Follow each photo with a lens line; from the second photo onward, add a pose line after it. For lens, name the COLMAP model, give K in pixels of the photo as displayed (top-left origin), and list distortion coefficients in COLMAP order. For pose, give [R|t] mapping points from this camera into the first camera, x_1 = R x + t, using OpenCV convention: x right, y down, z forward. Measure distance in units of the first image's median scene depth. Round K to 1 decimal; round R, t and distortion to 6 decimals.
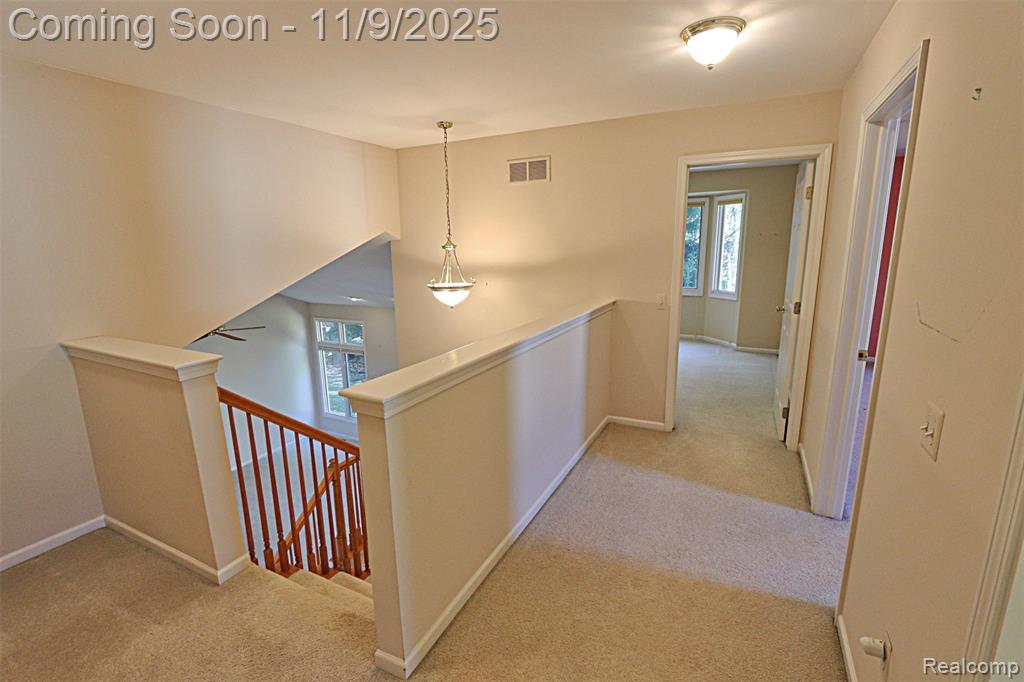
lens RADIAL K [[470.0, 0, 508.8], [0, 470.0, 343.0], [0, 0, 1]] dist [-0.007313, -0.000829]
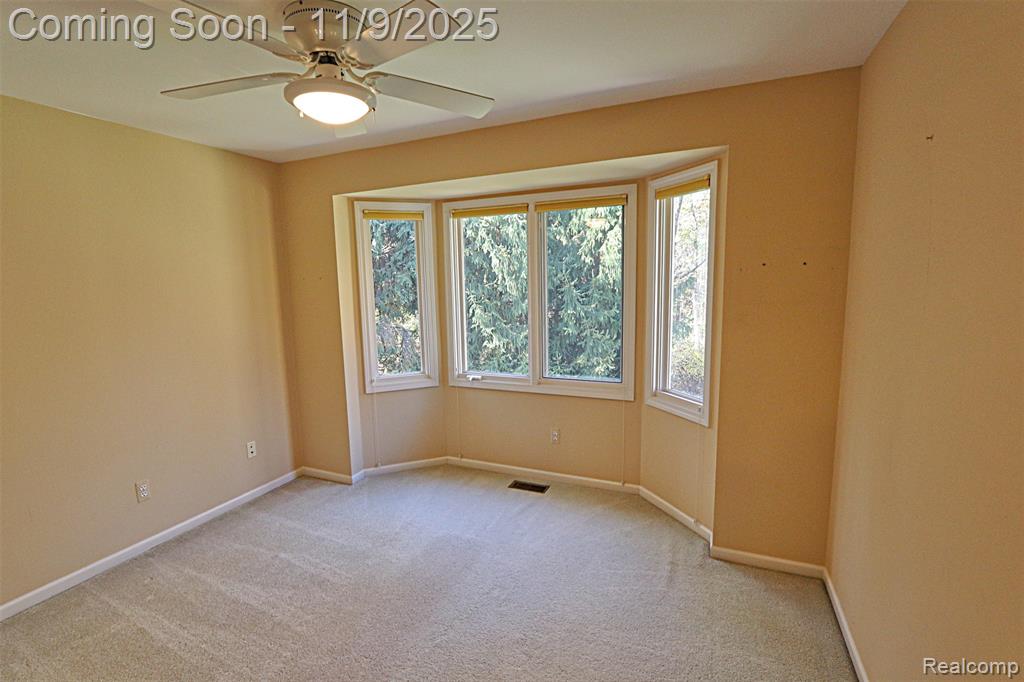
lens RADIAL K [[470.0, 0, 515.1], [0, 470.0, 338.7], [0, 0, 1]] dist [-0.007313, -0.000829]
pose [[0.997514, -0.008329, 0.069977, 0.282510], [0.013998, 0.996623, -0.080913, -0.131562], [-0.069067, 0.081691, 0.994262, 0.583482]]
